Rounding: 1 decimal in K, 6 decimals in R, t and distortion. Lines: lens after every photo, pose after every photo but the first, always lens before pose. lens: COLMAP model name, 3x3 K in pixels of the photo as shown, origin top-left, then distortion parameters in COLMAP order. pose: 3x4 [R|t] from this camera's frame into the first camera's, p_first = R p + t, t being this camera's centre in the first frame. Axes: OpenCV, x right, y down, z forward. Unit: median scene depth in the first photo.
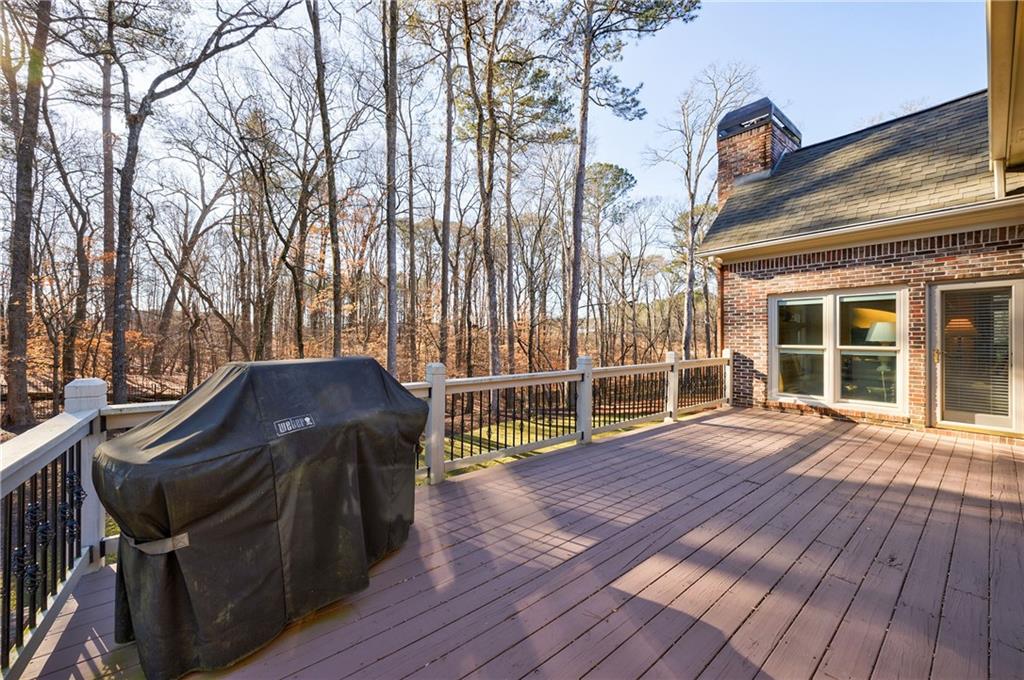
lens RADIAL K [[366.7, 0, 493.5], [0, 366.7, 335.3], [0, 0, 1]] dist [0.010416, 0.000073]
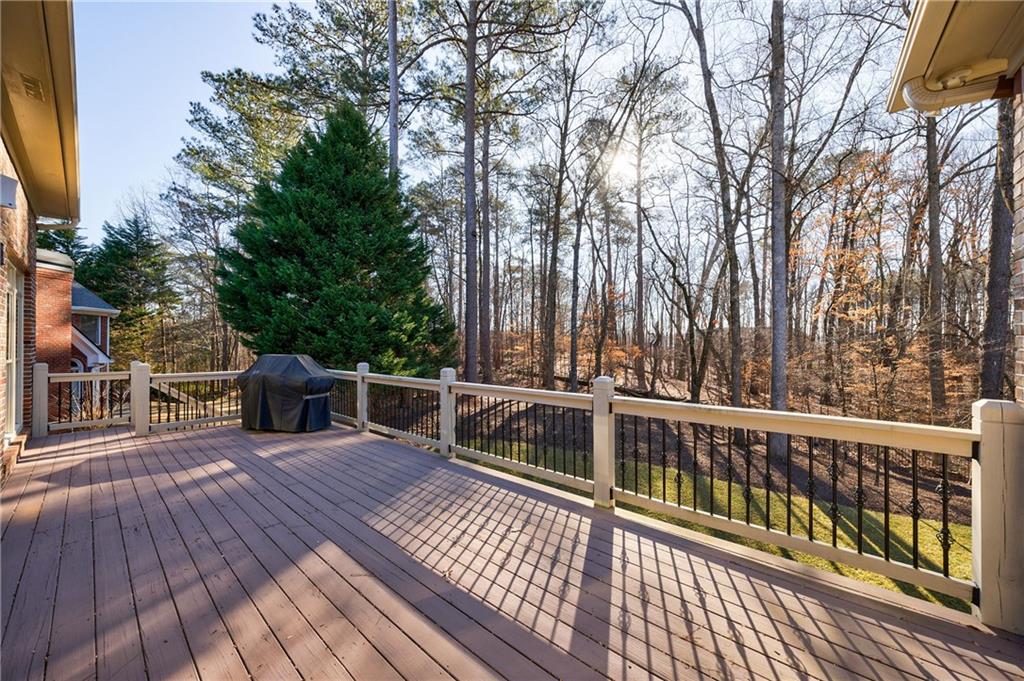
lens RADIAL K [[357.9, 0, 509.7], [0, 357.9, 345.5], [0, 0, 1]] dist [0.001902, -0.000095]
pose [[0.228543, -0.006350, -0.973513, 1.680577], [-0.004370, 0.999962, -0.007548, 0.004561], [0.973524, 0.005979, 0.228507, 1.292786]]
